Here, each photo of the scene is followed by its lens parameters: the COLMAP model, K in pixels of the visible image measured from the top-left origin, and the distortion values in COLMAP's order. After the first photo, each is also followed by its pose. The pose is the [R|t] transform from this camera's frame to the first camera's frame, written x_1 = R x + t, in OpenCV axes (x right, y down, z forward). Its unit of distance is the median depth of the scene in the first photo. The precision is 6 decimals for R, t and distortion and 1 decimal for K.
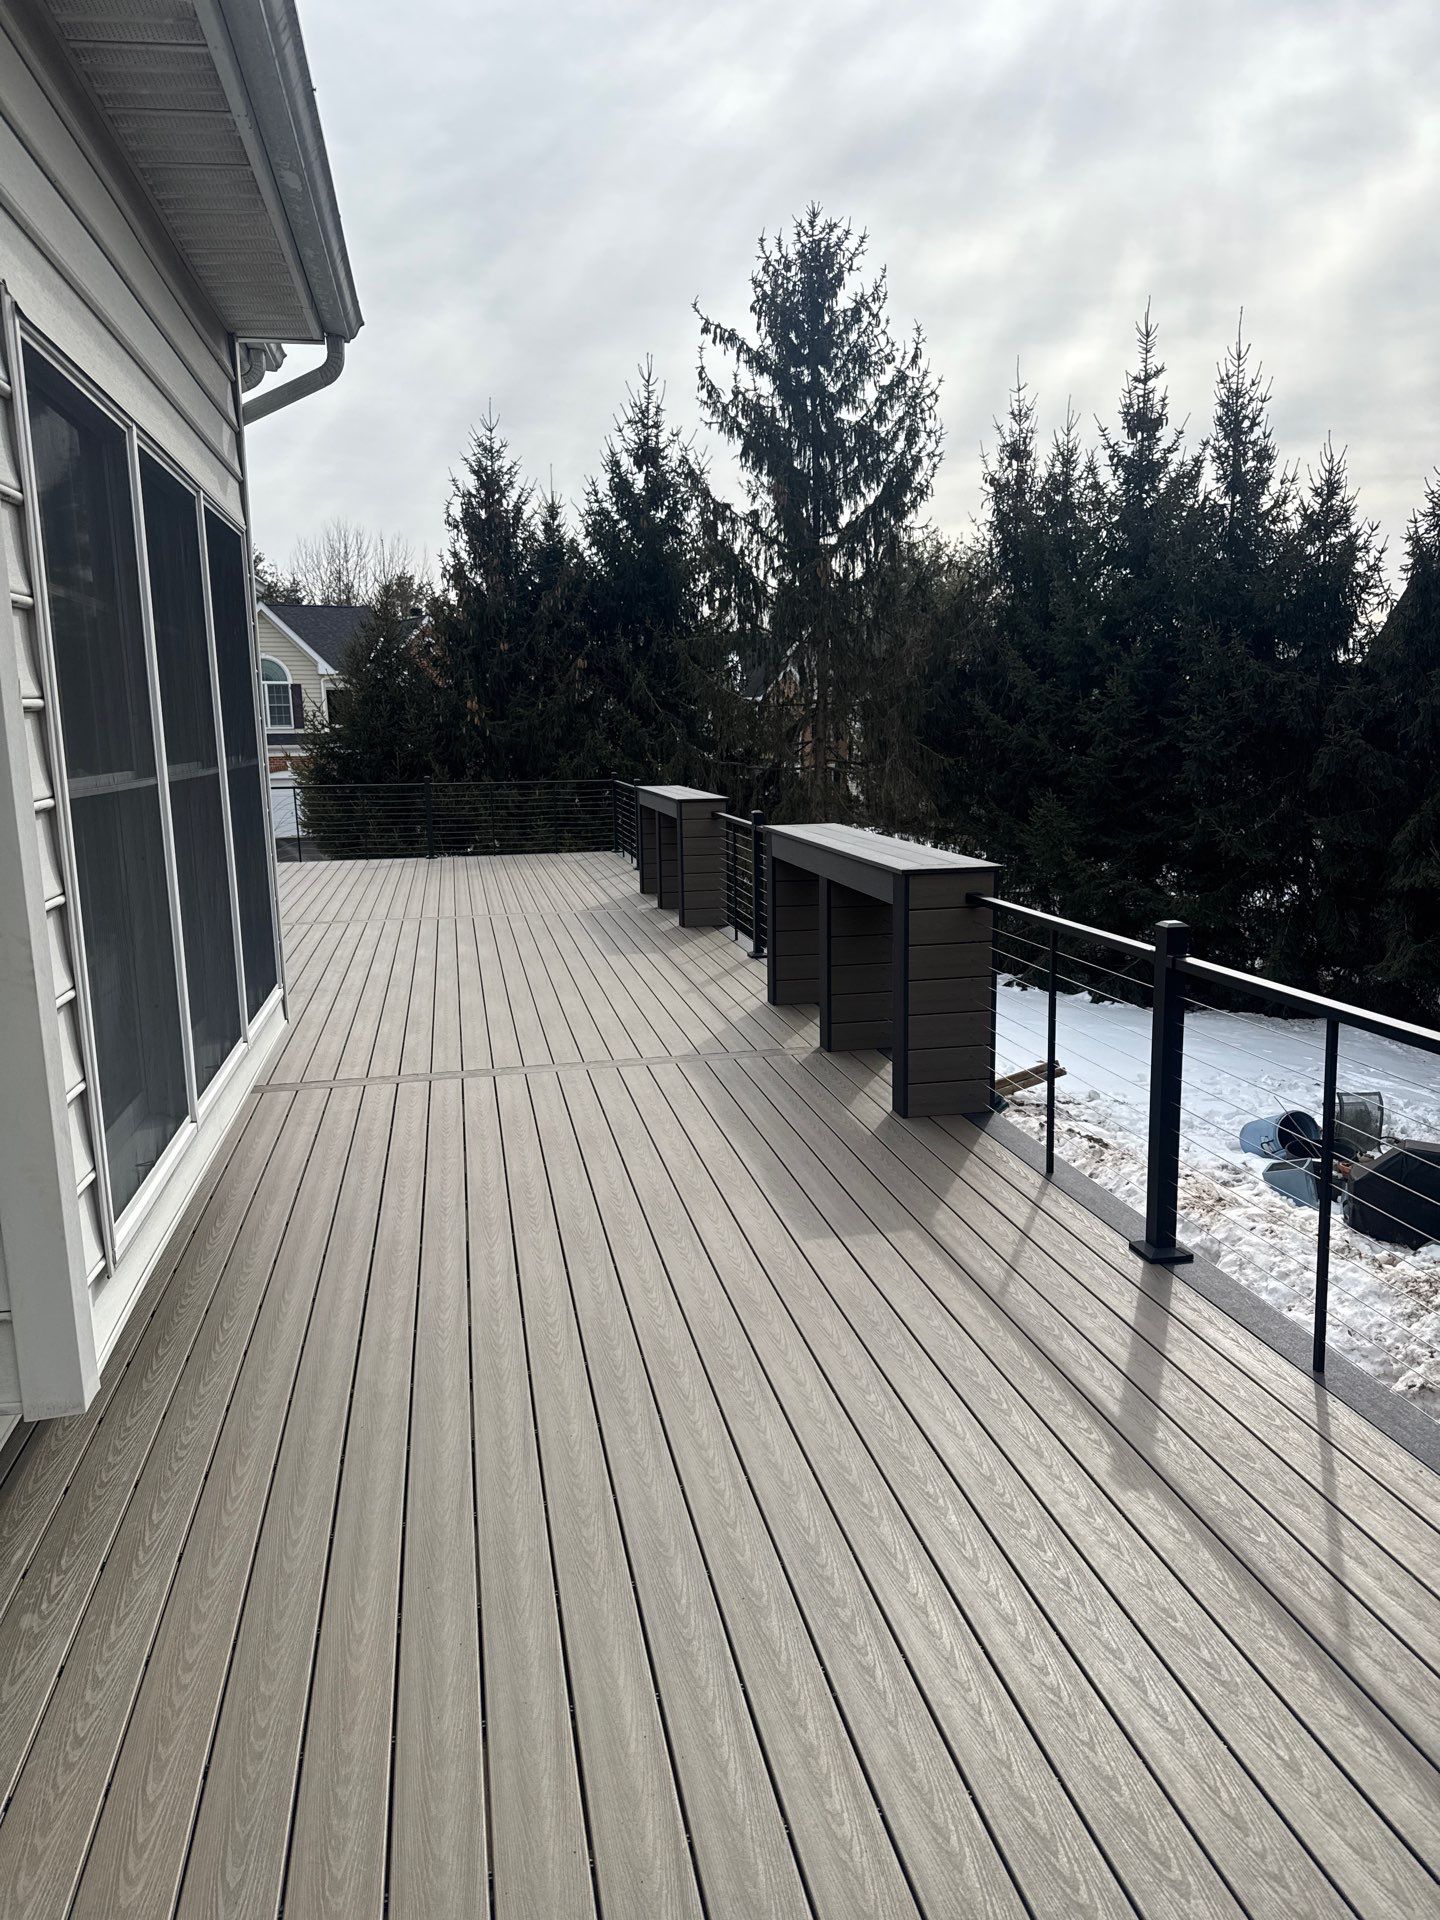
lens RADIAL K [[1381.6, 0, 720.0], [0, 1381.6, 960.0], [0, 0, 1]] dist [0.117698, -0.205845]
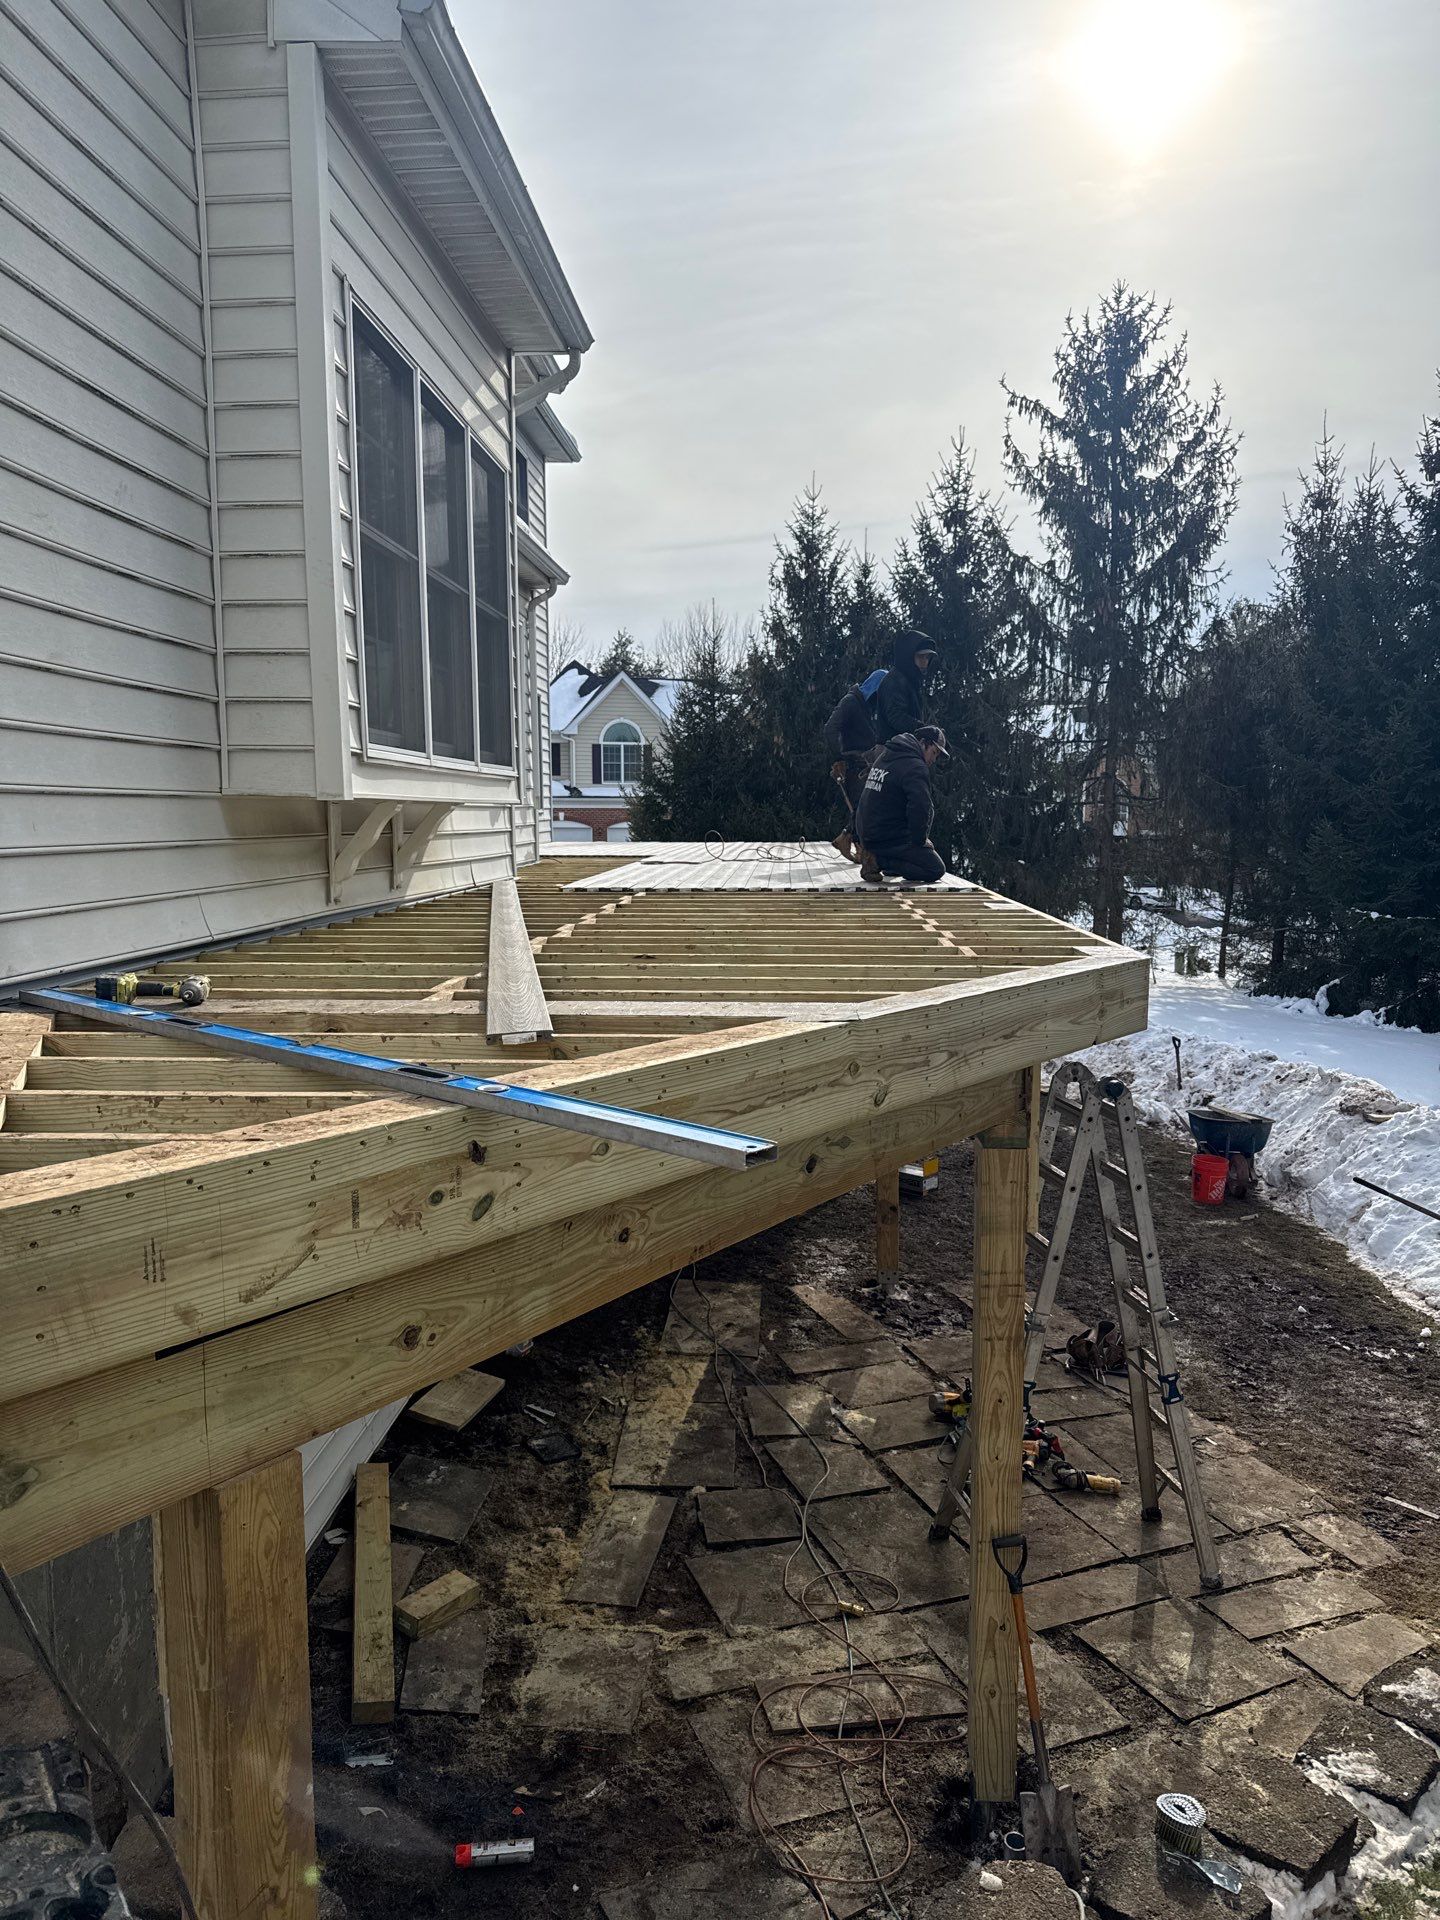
lens RADIAL K [[1407.1, 0, 718.8], [0, 1407.1, 971.6], [0, 0, 1]] dist [0.117578, -0.226791]
pose [[0.966923, 0.043249, -0.251377, 0.065999], [-0.059851, 0.996475, -0.058776, 0.069692], [0.247949, 0.071877, 0.966103, -0.093483]]
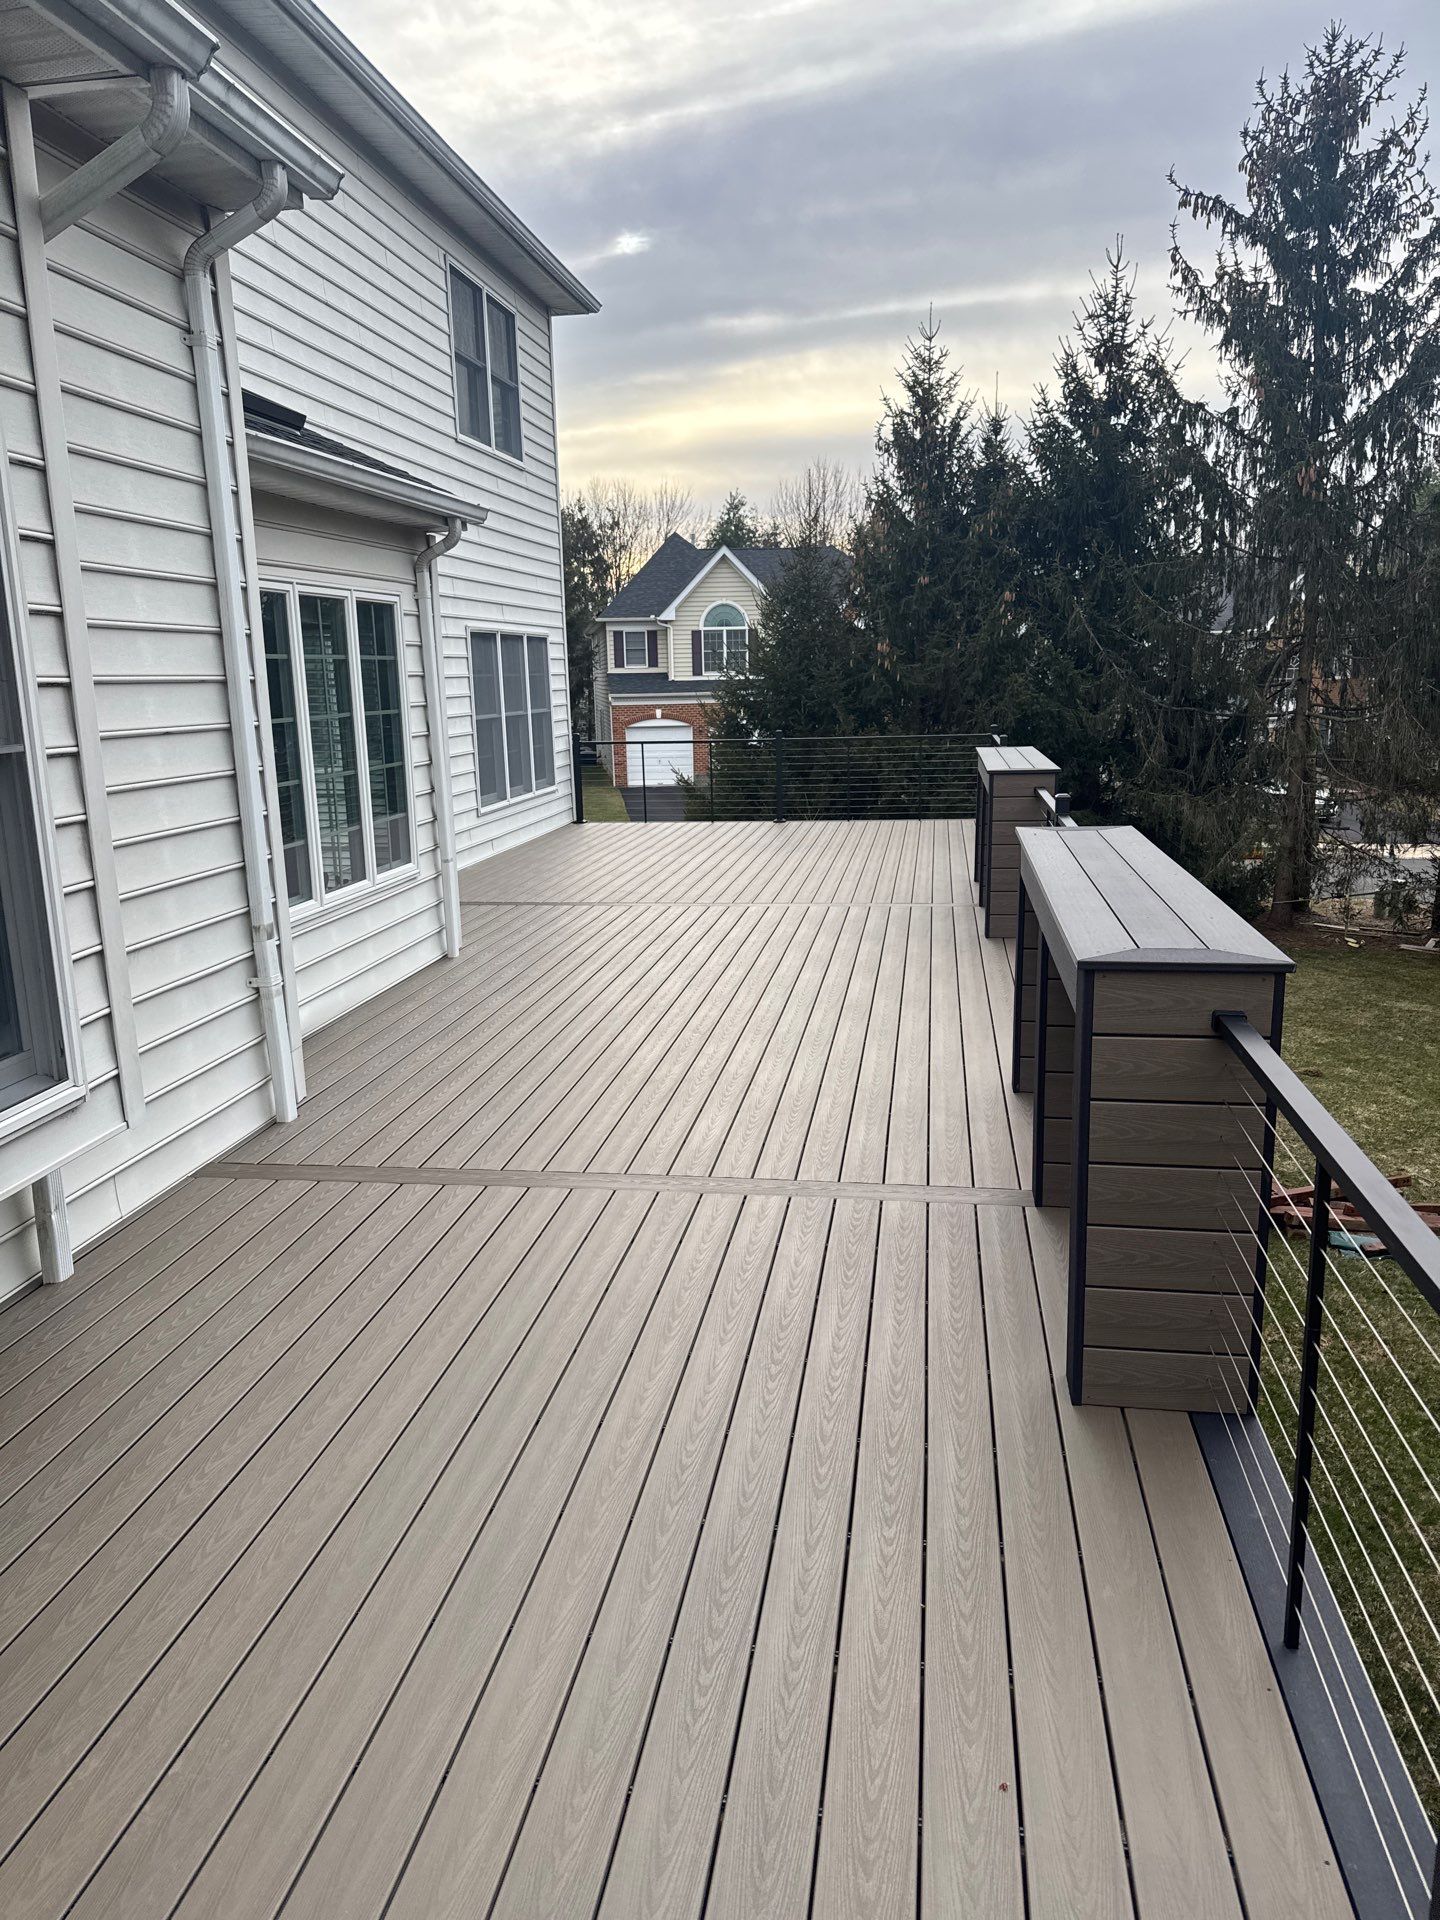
lens RADIAL K [[1369.4, 0, 725.4], [0, 1369.4, 967.2], [0, 0, 1]] dist [-0.002613, 0.001052]
pose [[0.936560, 0.067934, -0.343861, 0.043869], [-0.050841, 0.996992, 0.058496, -0.020092], [0.346800, -0.037303, 0.937197, 0.112082]]
